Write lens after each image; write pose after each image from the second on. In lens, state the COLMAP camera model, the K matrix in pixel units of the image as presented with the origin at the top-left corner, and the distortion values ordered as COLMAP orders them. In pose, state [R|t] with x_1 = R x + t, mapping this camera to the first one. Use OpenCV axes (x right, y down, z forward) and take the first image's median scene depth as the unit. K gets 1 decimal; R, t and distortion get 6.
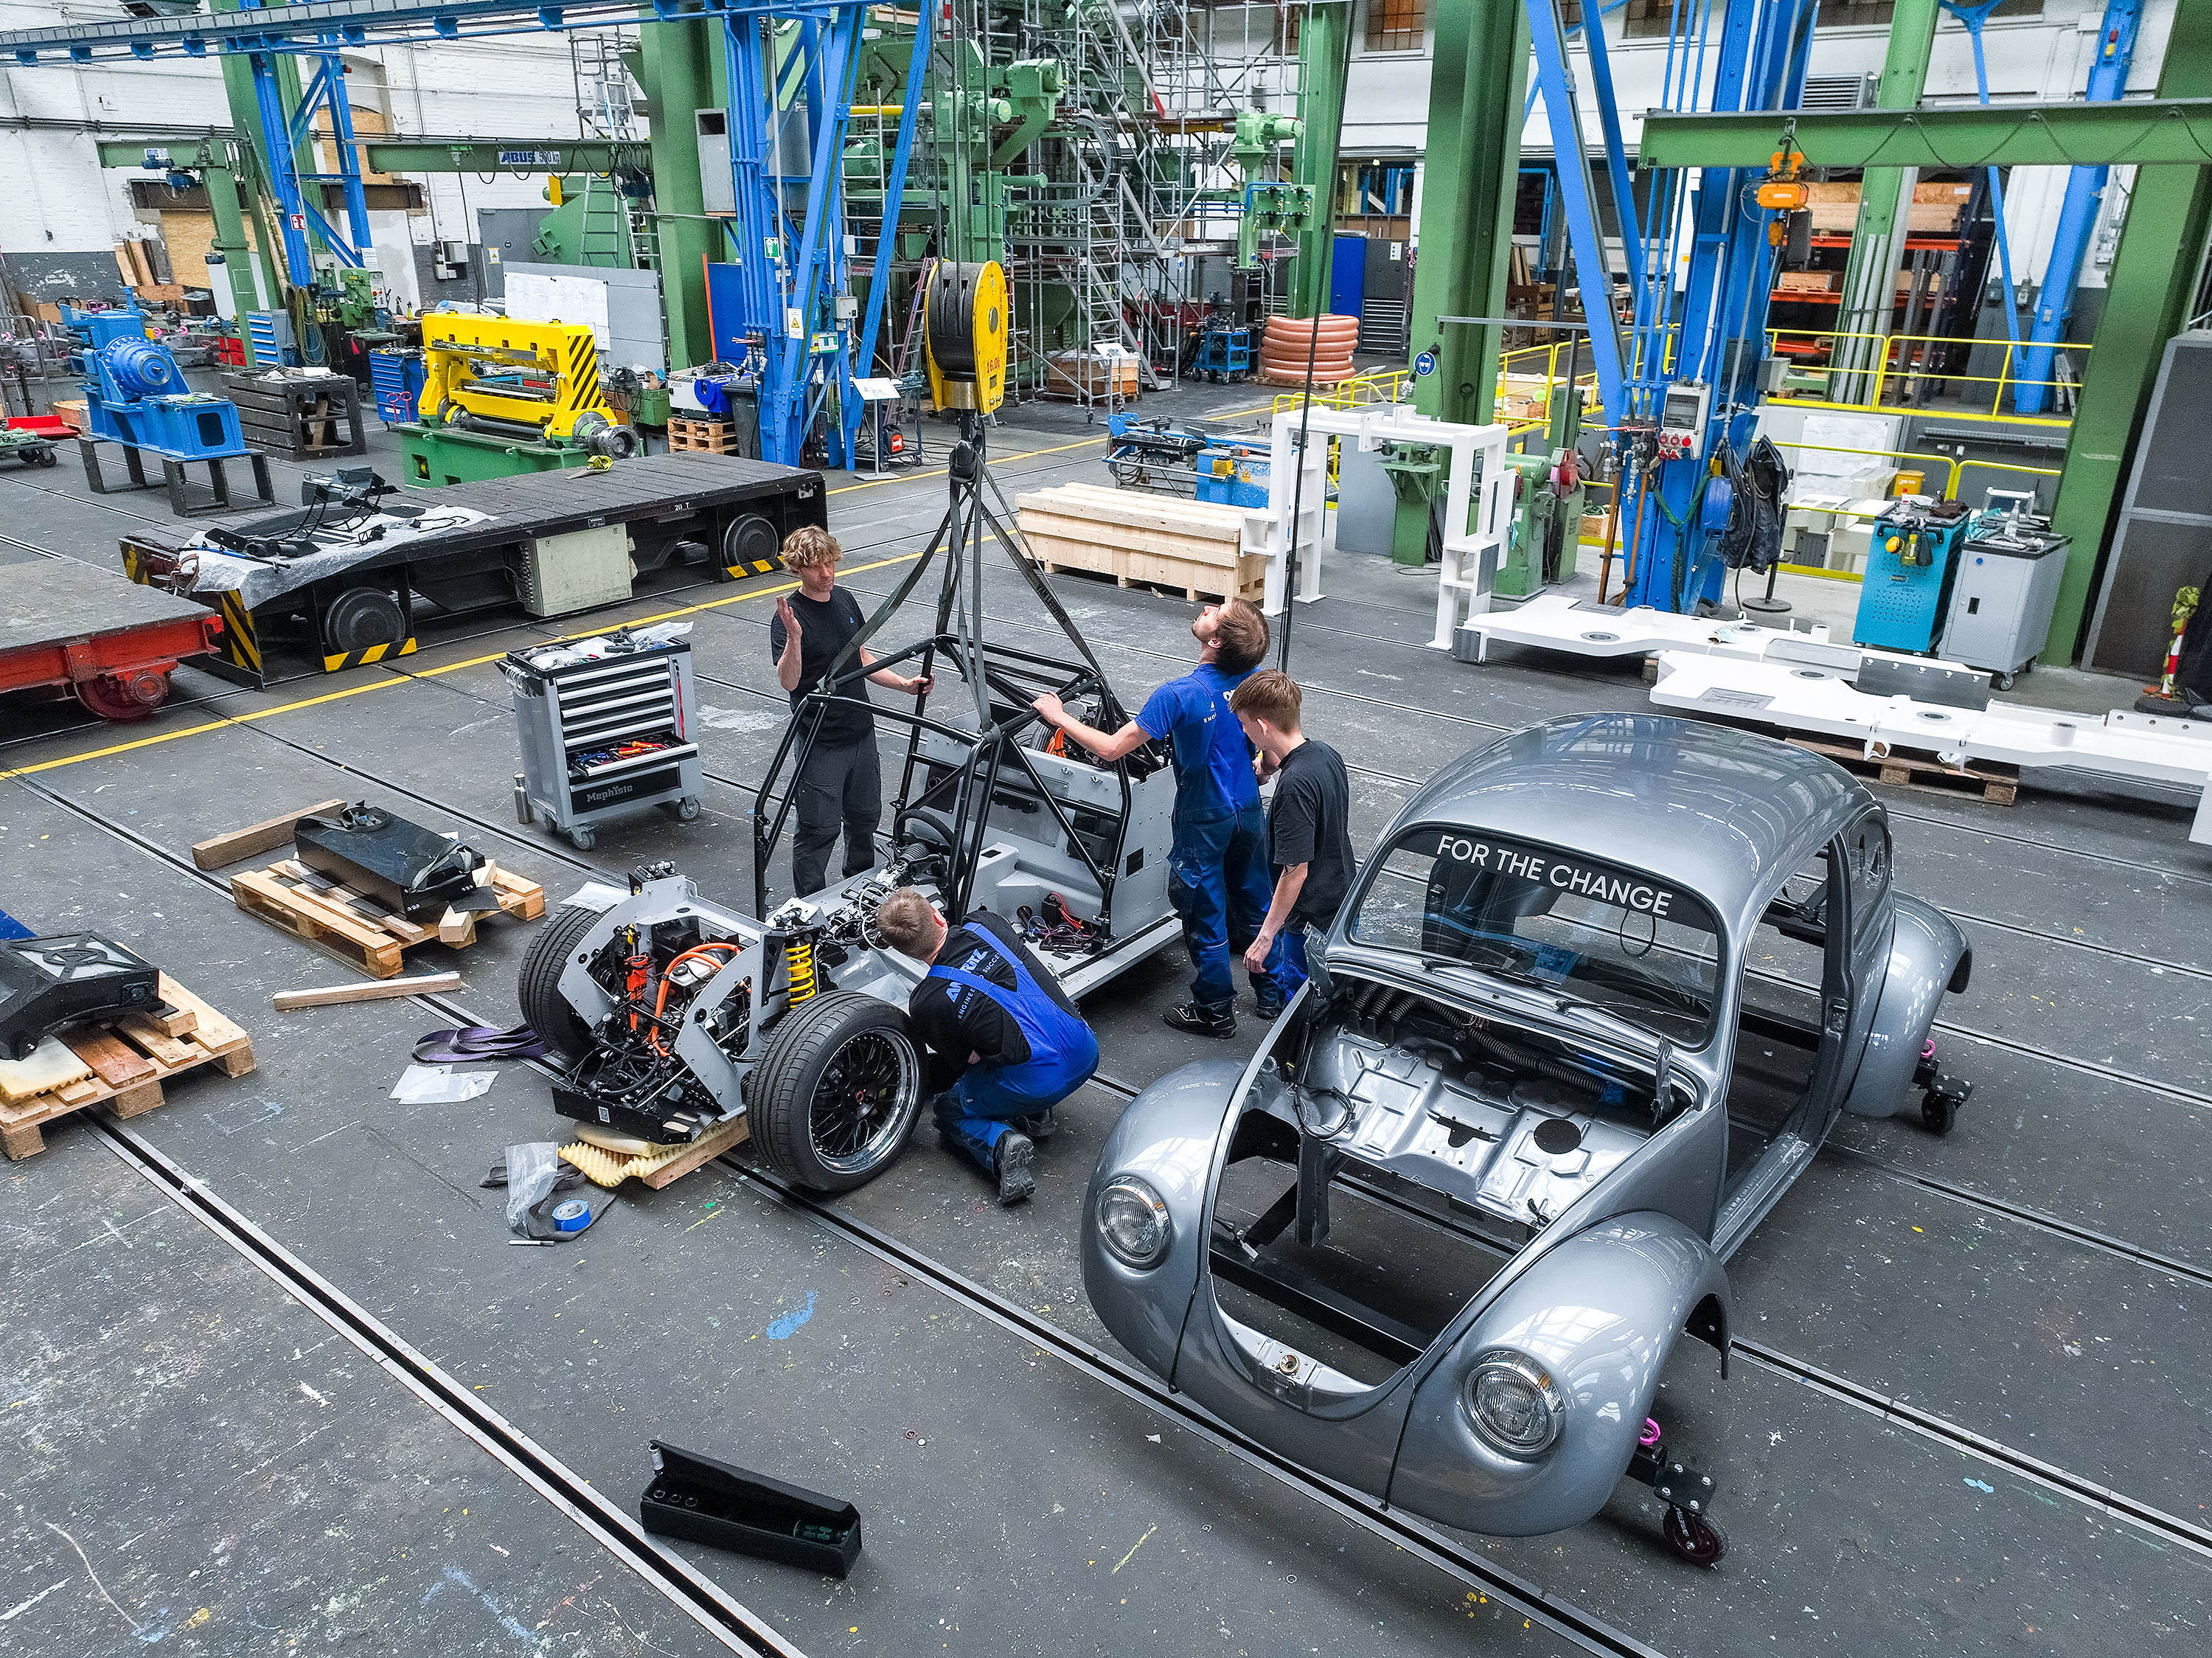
lens RADIAL K [[1557.9, 0, 1106.9], [0, 1557.9, 860.3], [0, 0, 1]] dist [-0.043717, 0.010424]
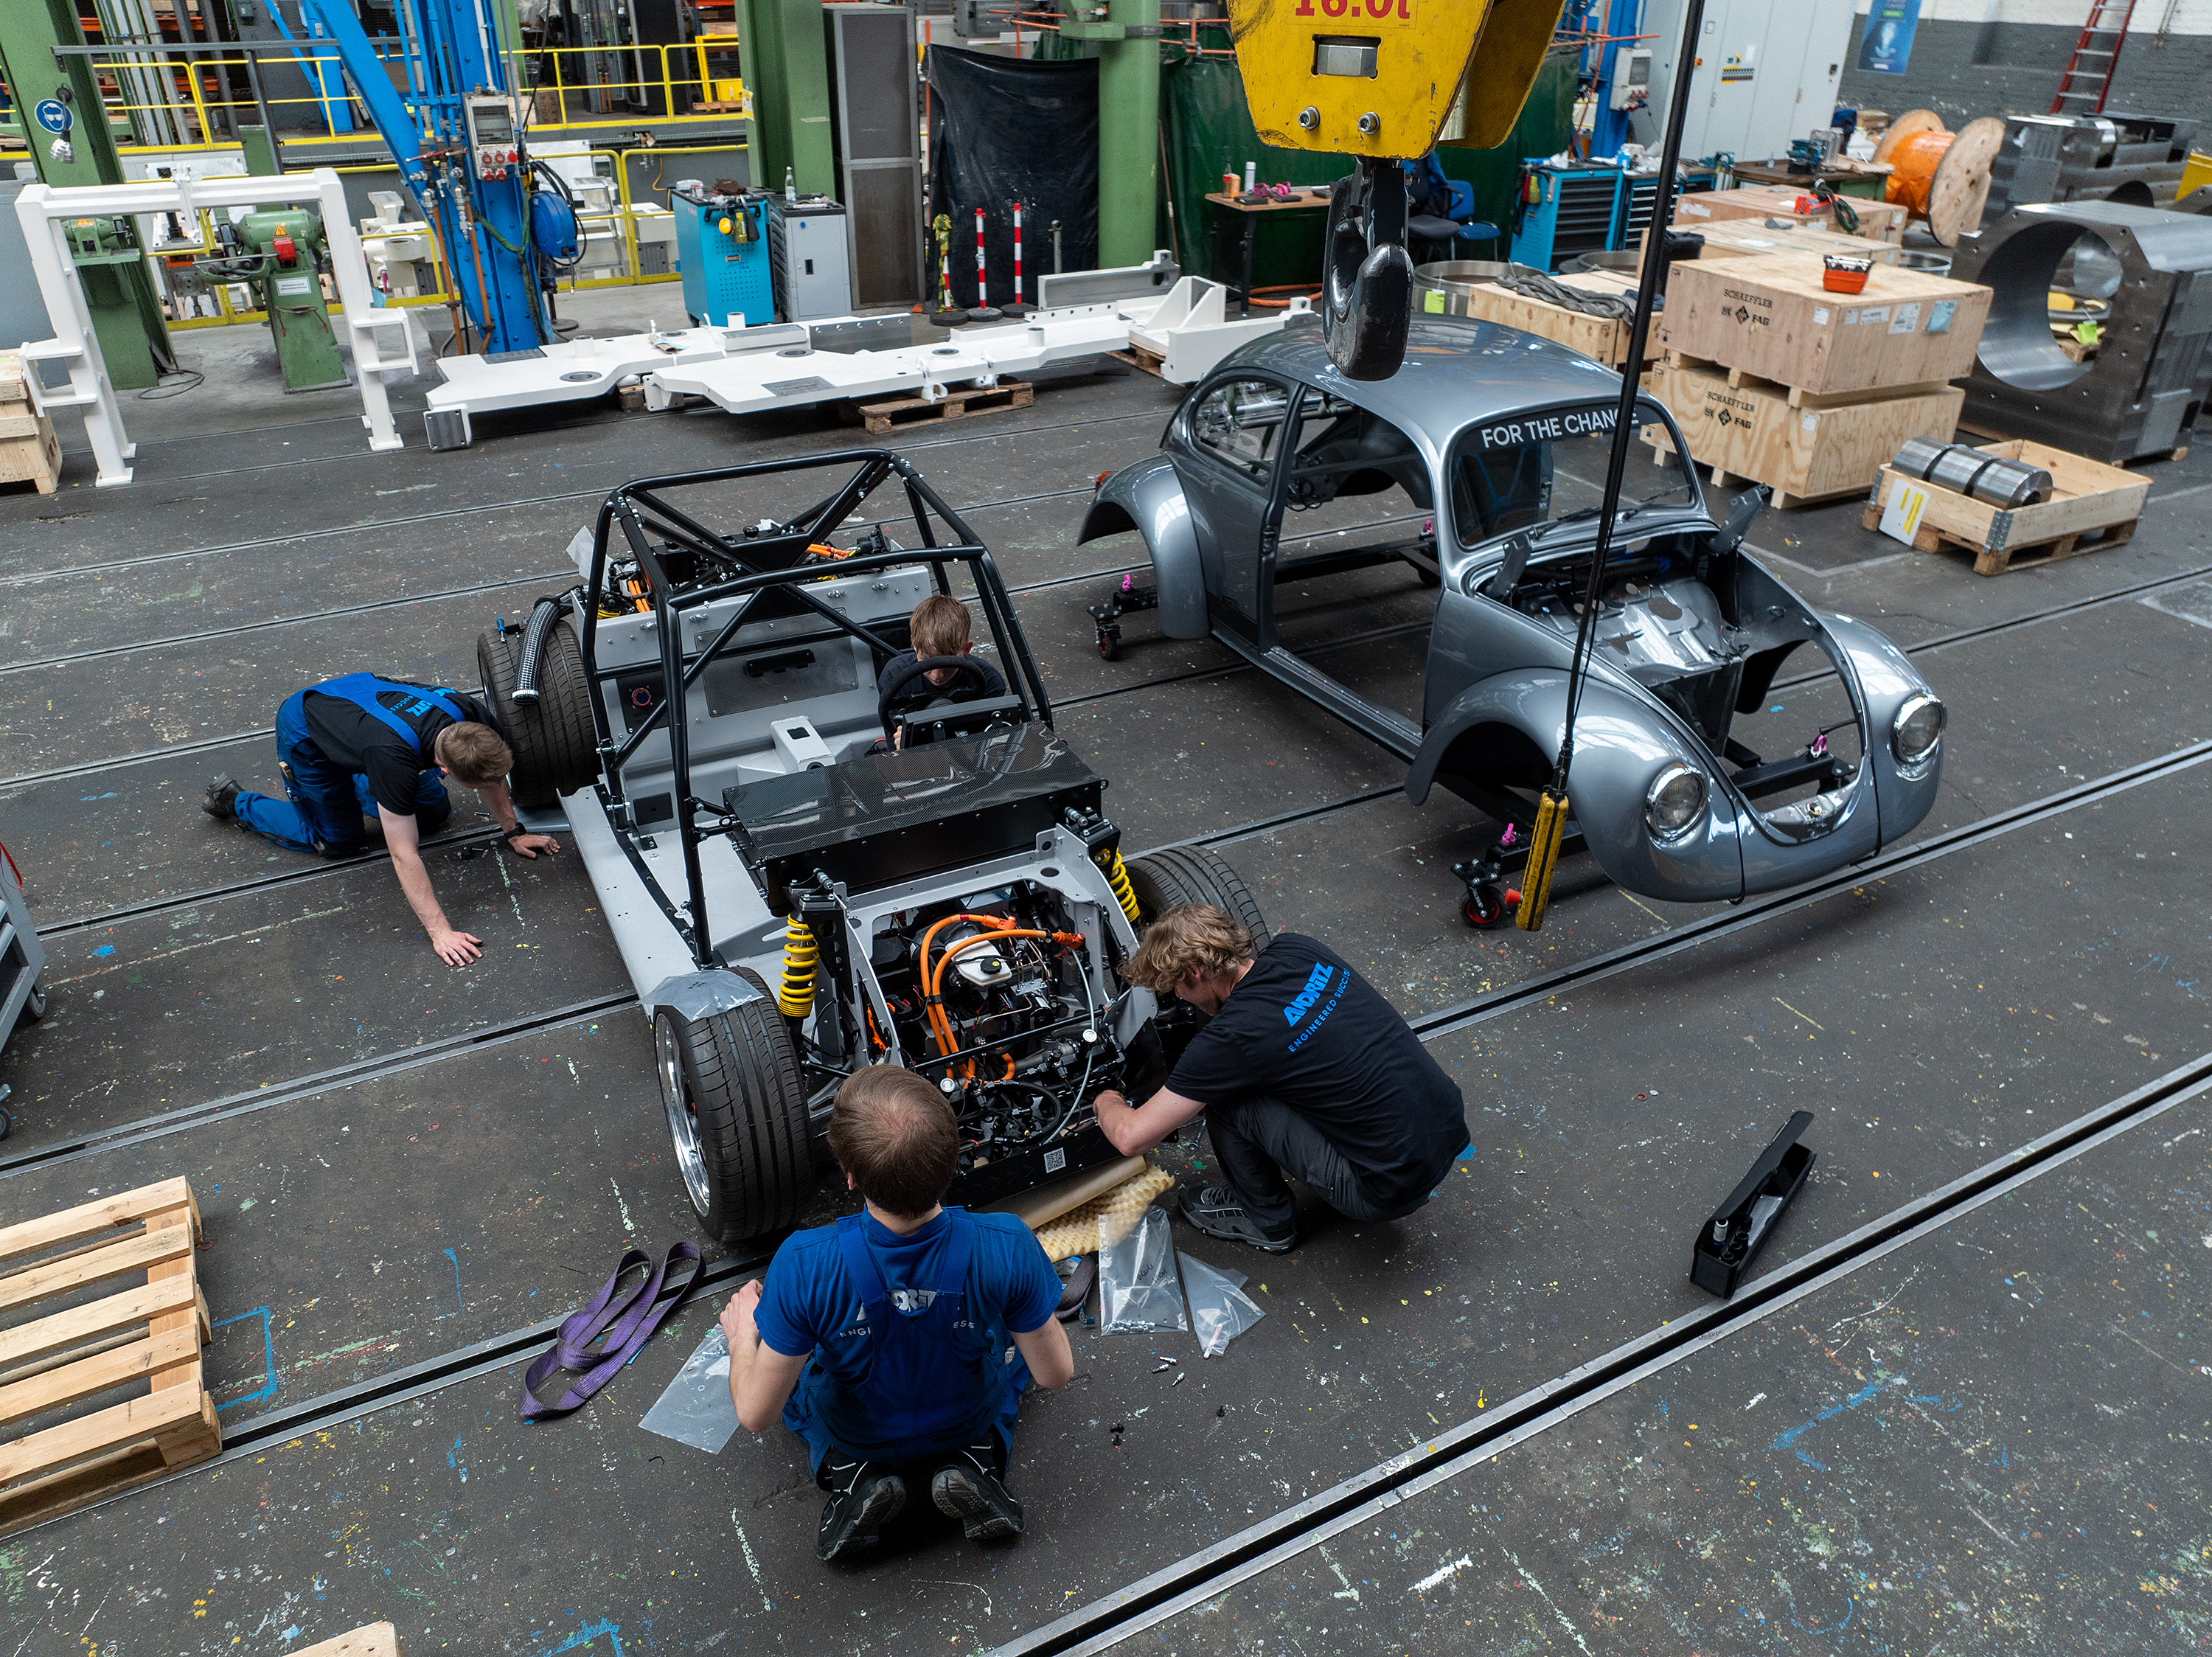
lens RADIAL K [[1557.8, 0, 1106.5], [0, 1557.8, 832.4], [0, 0, 1]] dist [-0.043717, 0.010424]
pose [[0.419149, -0.466328, 0.779007, -0.365747], [0.357012, 0.873552, 0.330832, -0.092519], [-0.834780, 0.139447, 0.532633, 0.262095]]
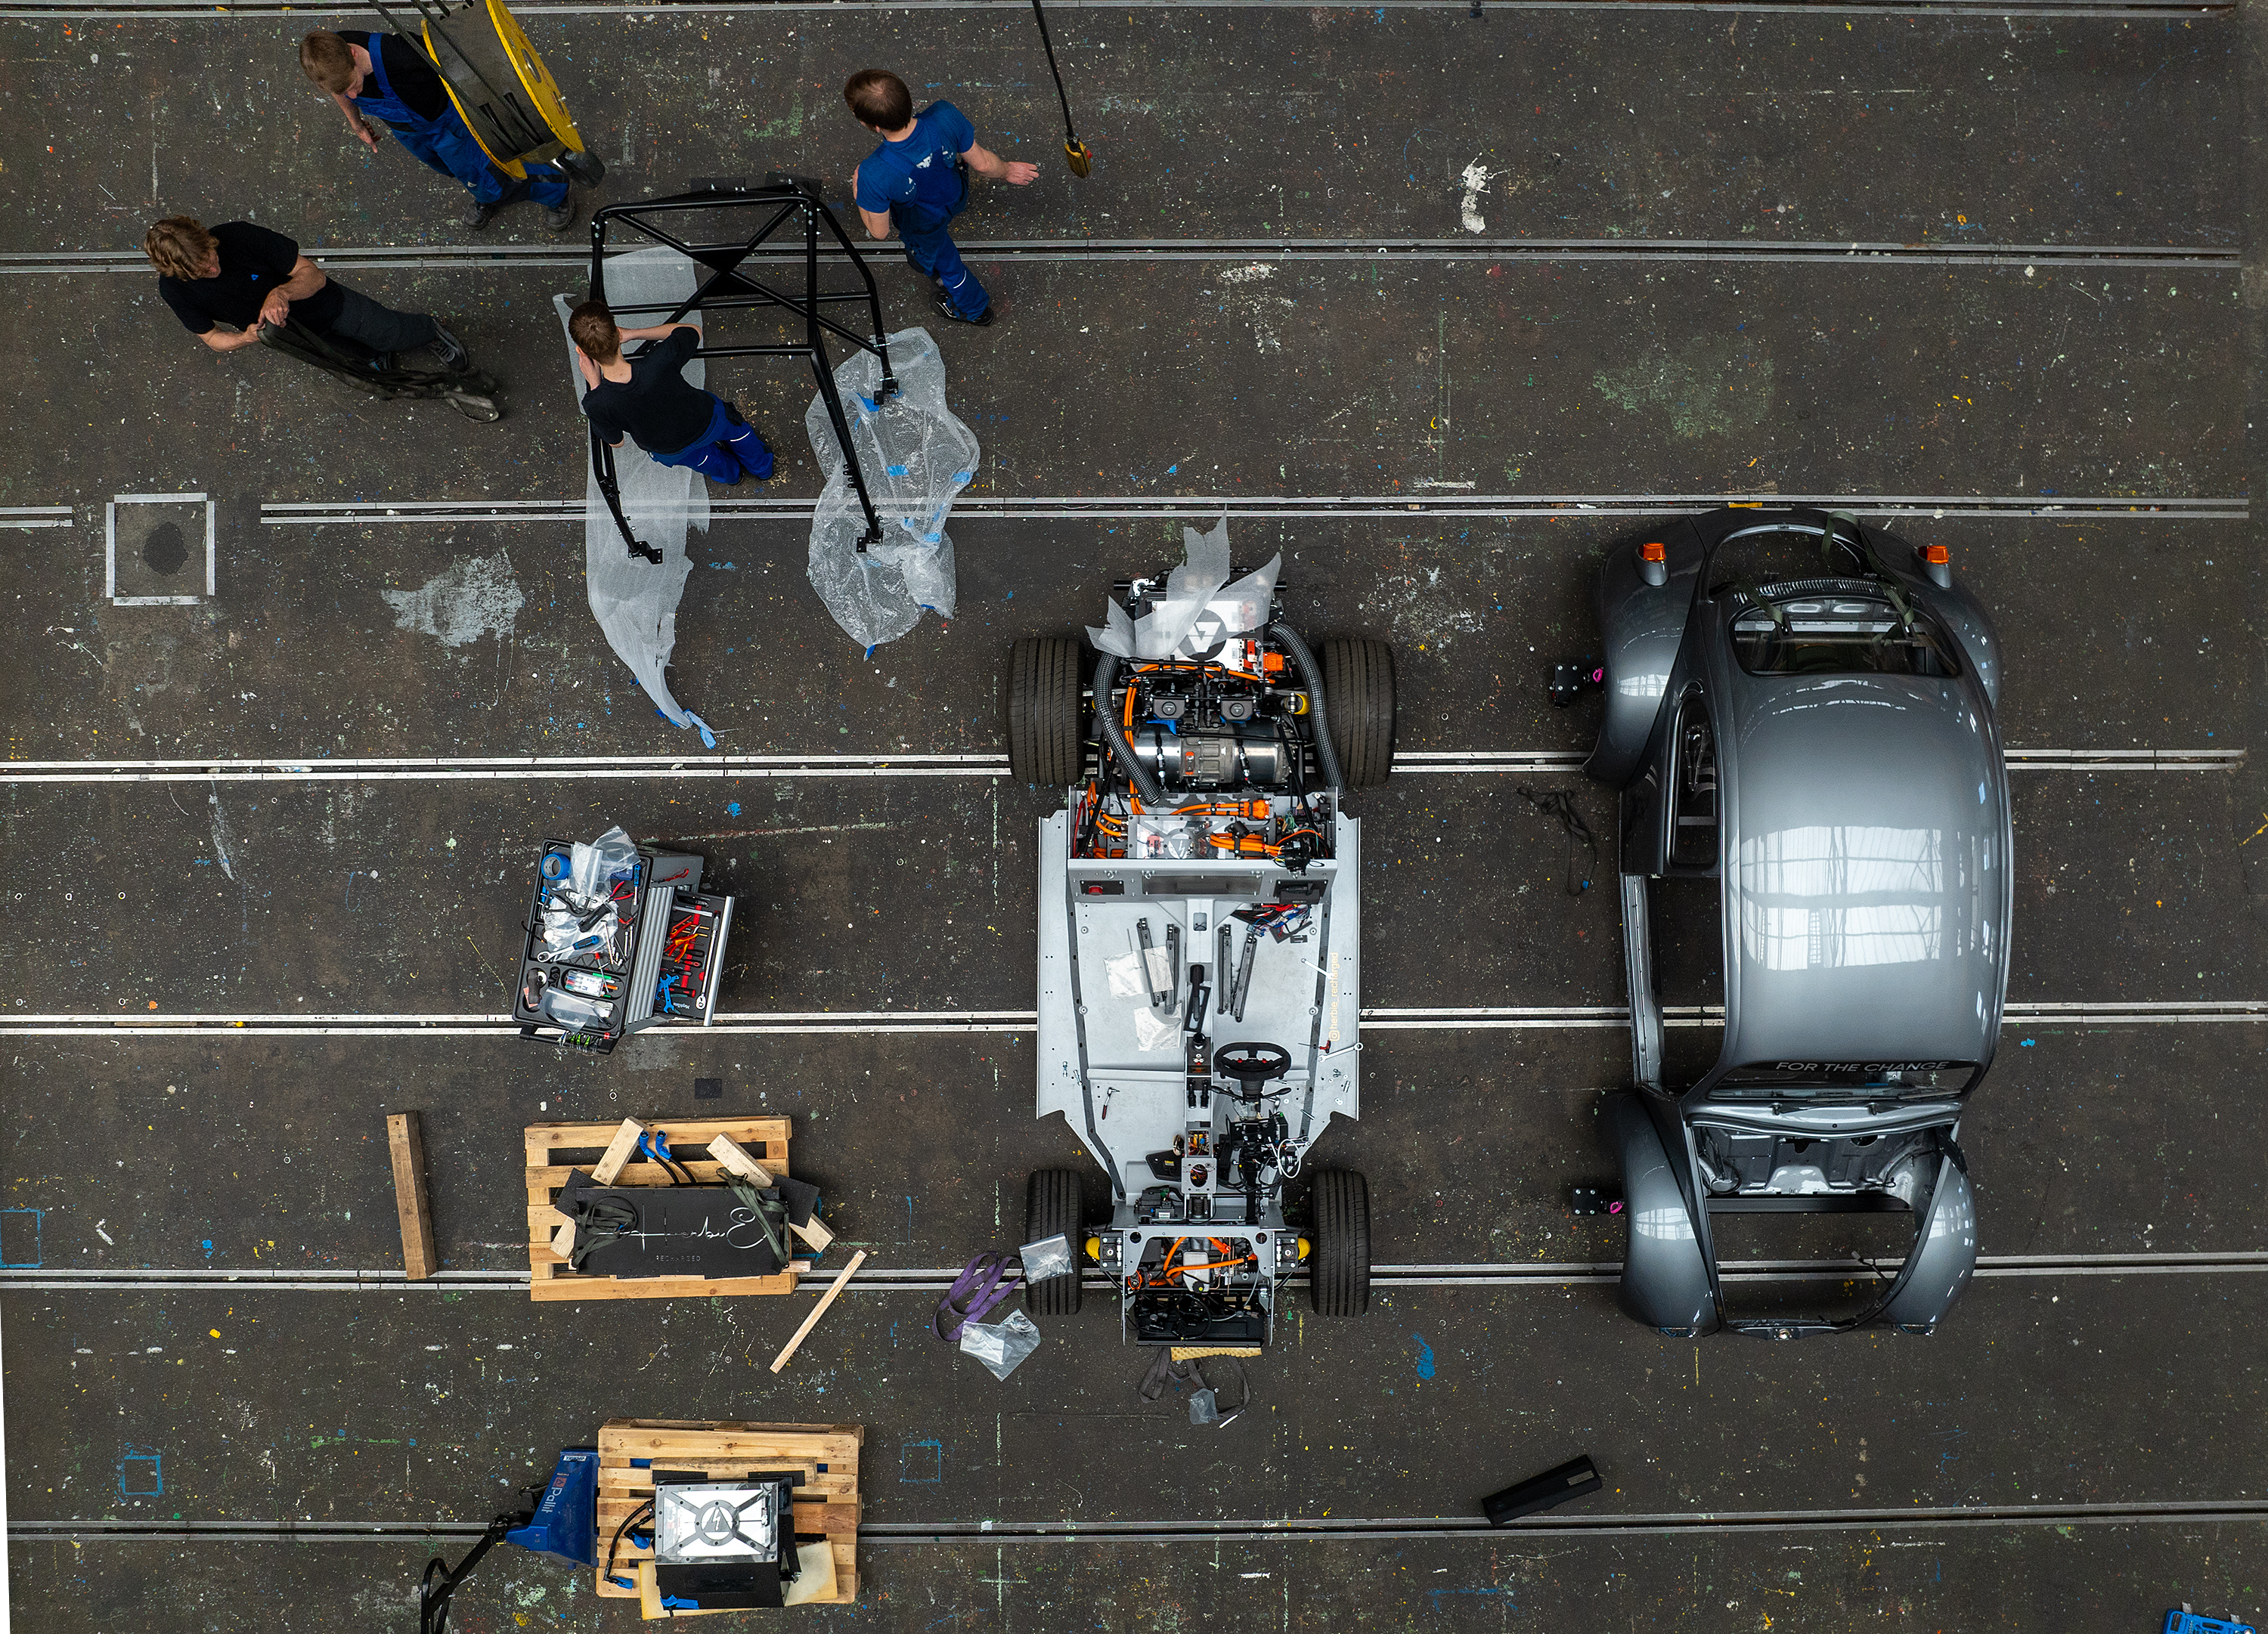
lens RADIAL K [[1673.5, 0, 1187.0], [0, 1673.5, 852.2], [0, 0, 1]] dist [-0.036179, -0.003794]
pose [[0.789436, -0.613833, 0.000798, -0.031889], [0.236561, 0.305435, 0.922360, -0.605277], [-0.566418, -0.727955, 0.386331, 0.341718]]
